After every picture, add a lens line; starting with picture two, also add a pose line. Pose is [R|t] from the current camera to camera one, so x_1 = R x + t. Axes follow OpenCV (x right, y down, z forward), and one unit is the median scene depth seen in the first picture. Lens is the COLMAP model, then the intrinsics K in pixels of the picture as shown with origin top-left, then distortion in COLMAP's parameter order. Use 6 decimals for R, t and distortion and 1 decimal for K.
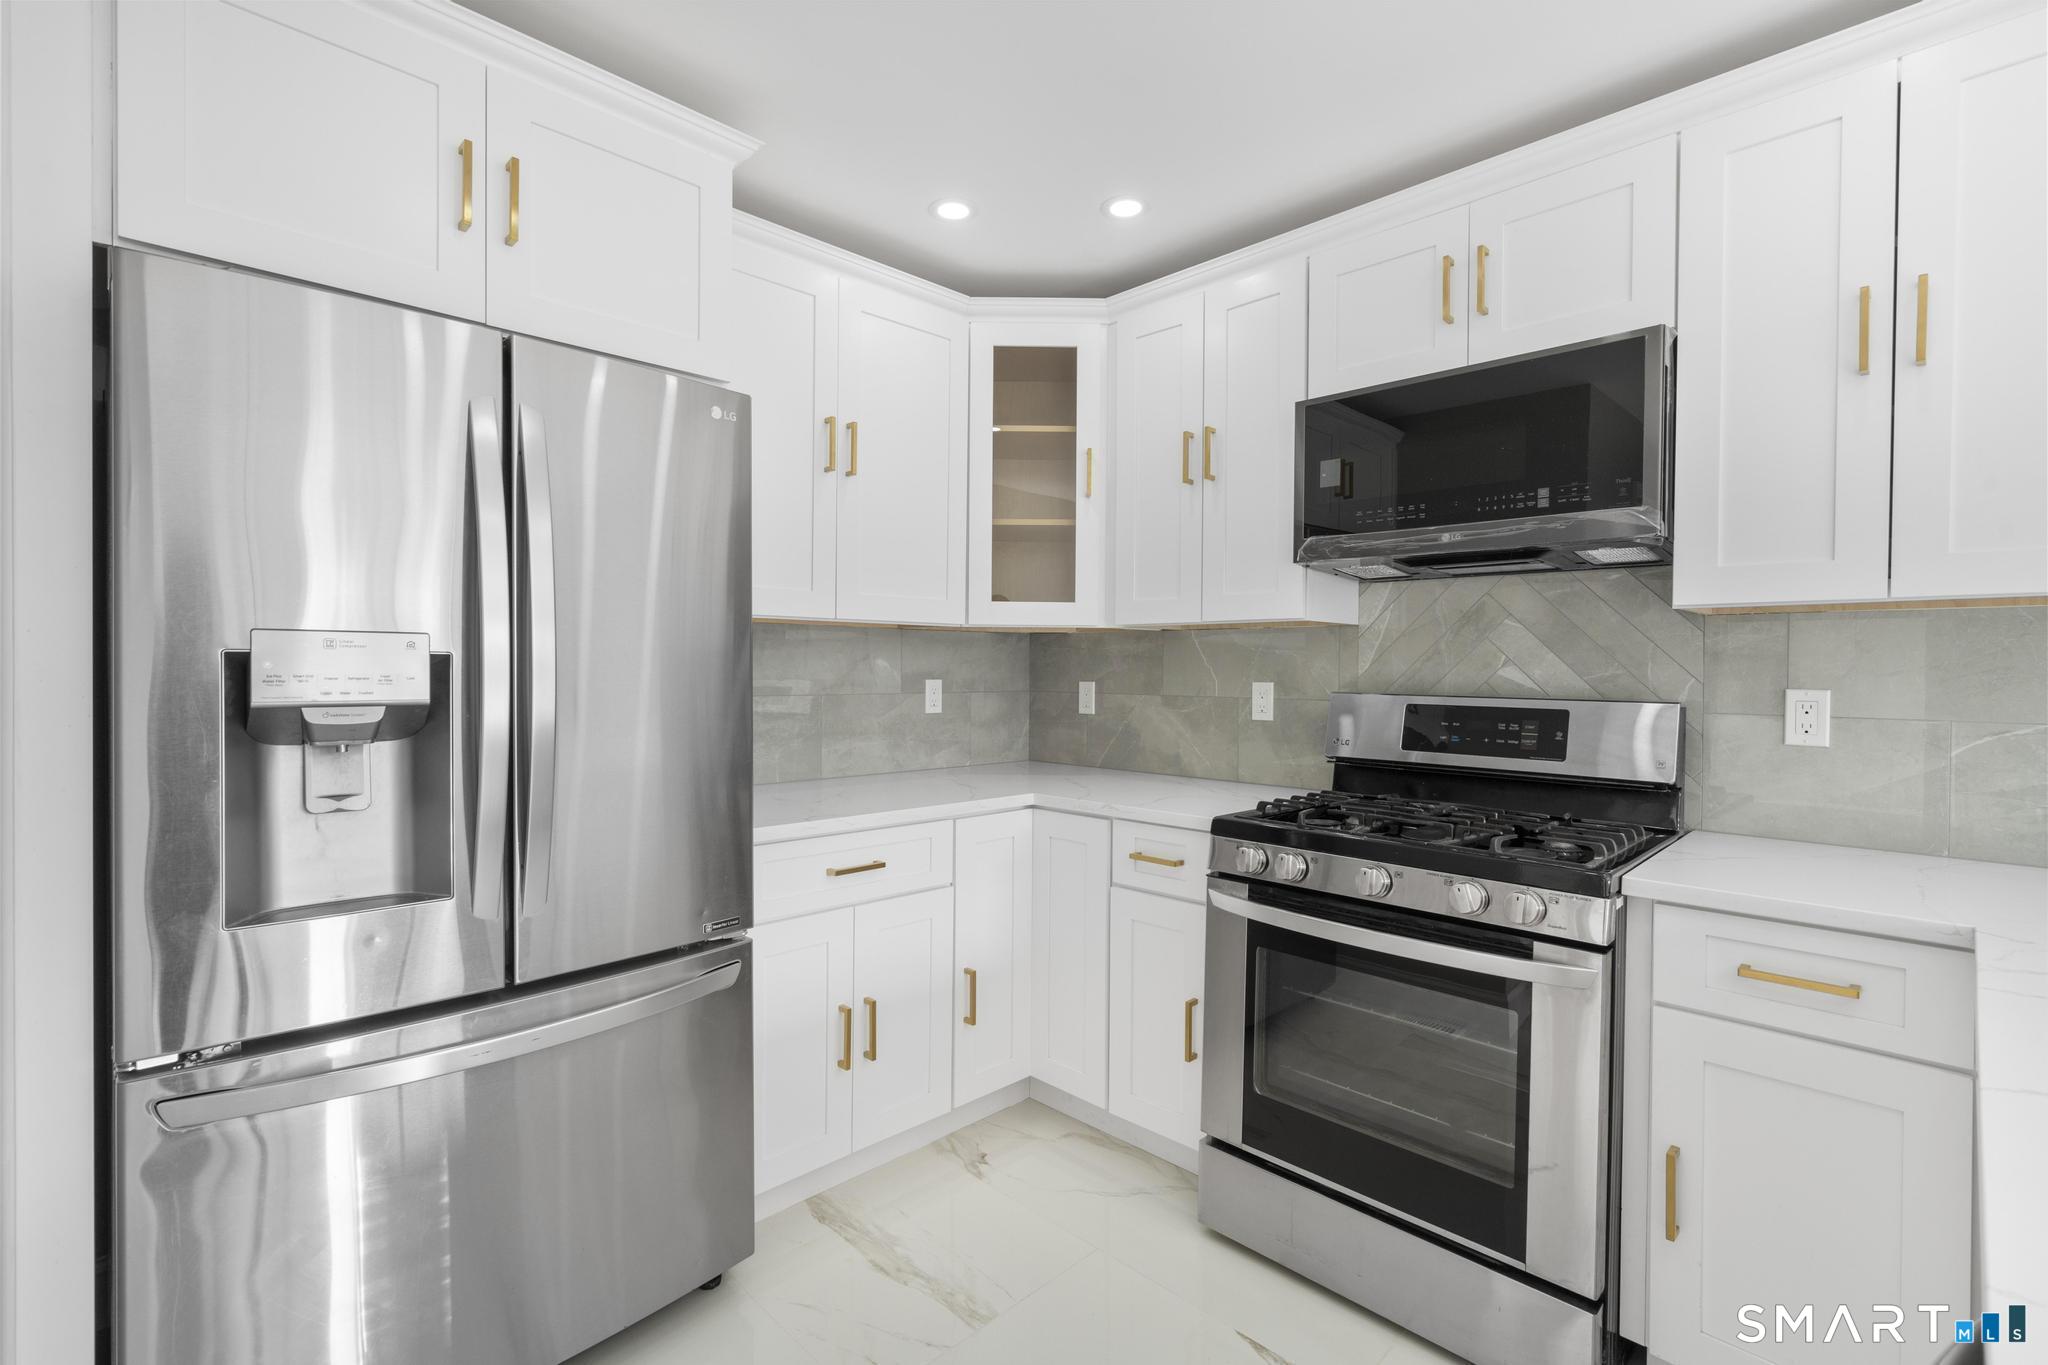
lens RADIAL K [[921.8, 0, 1022.0], [0, 921.8, 676.4], [0, 0, 1]] dist [-0.010493, 0.006303]
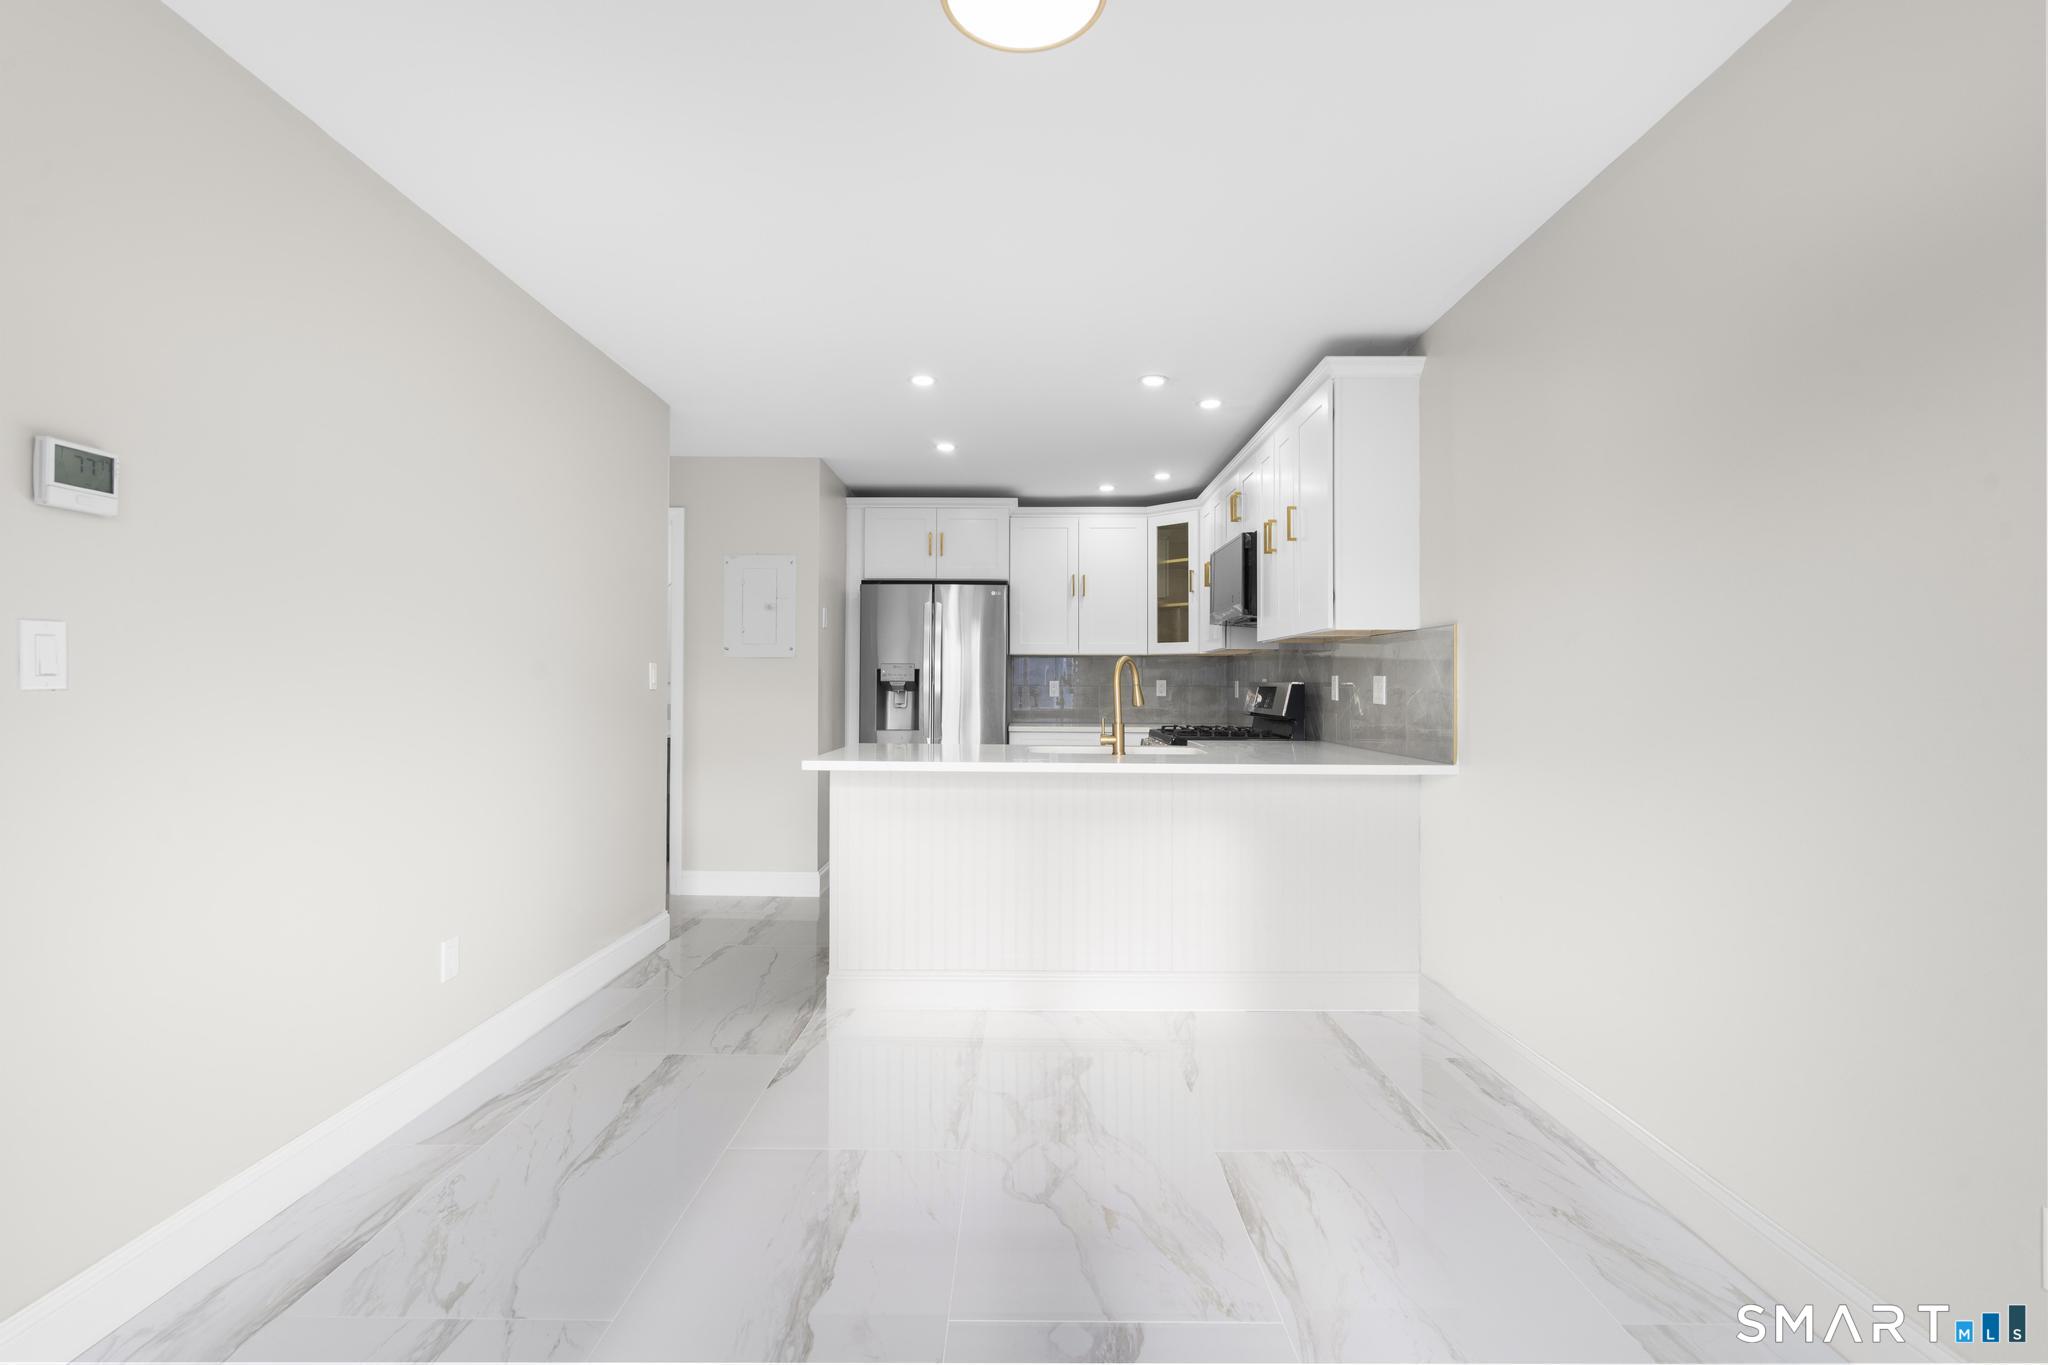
lens RADIAL K [[921.8, 0, 1022.0], [0, 921.8, 676.4], [0, 0, 1]] dist [-0.010493, 0.006303]
pose [[0.706267, -0.011201, -0.707857, 1.659271], [-0.006264, 0.999737, -0.022069, 0.061377], [0.707918, 0.020020, 0.706011, -0.989023]]
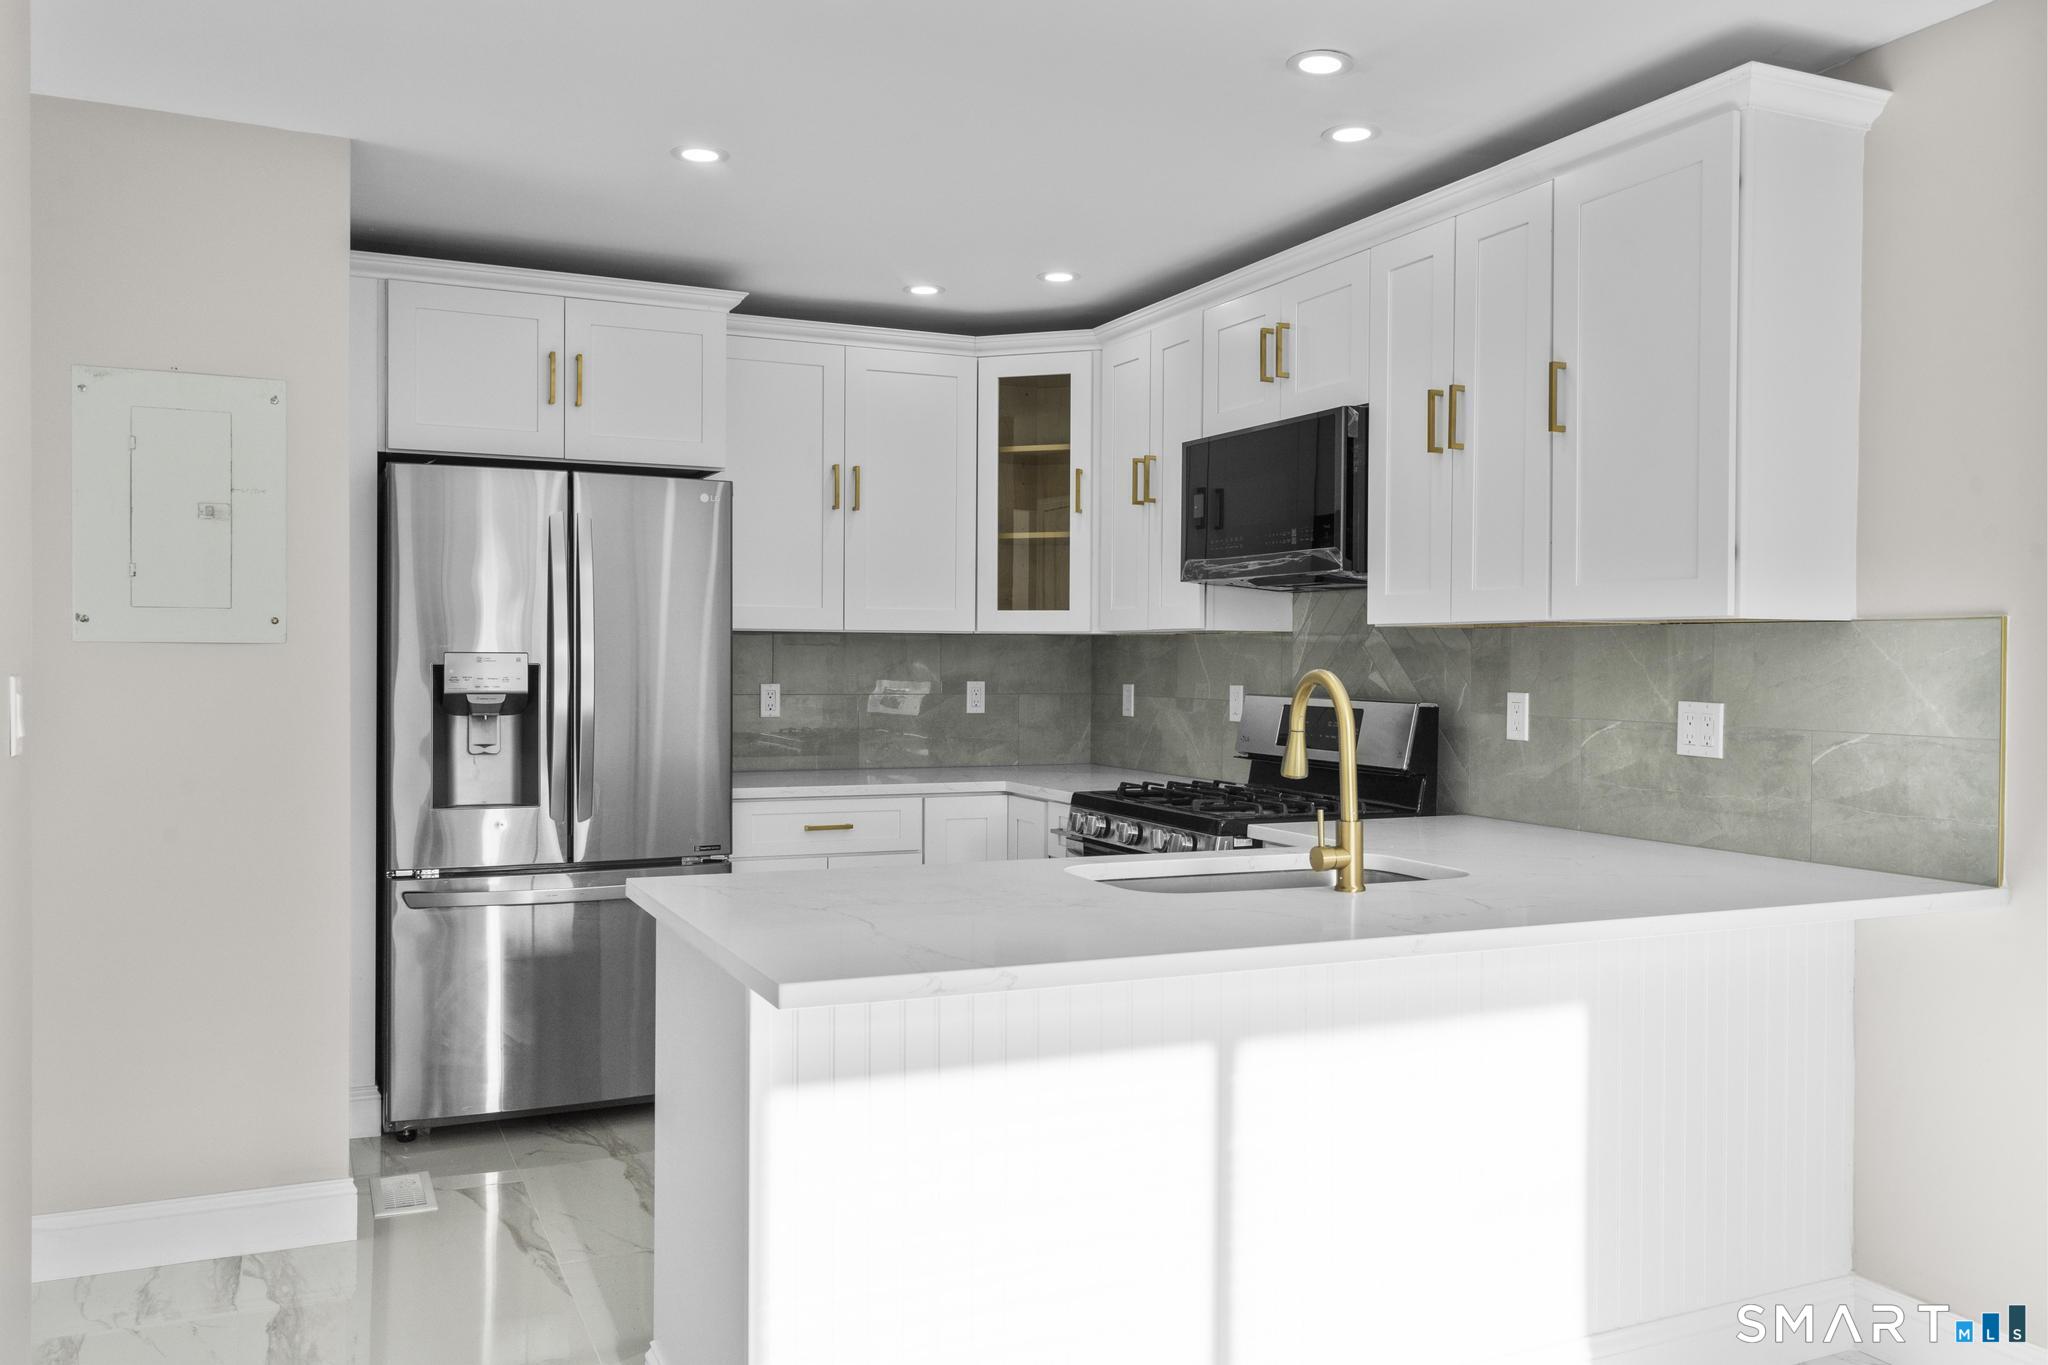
lens RADIAL K [[1582.3, 0, 1024.0], [0, 1582.3, 682.5], [0, 0, 1]] dist [0.002443, 0.001457]
pose [[0.939723, 0.004606, -0.341905, 0.827561], [-0.003354, 0.999985, 0.004253, -0.004414], [0.341920, -0.002850, 0.939725, -0.980271]]
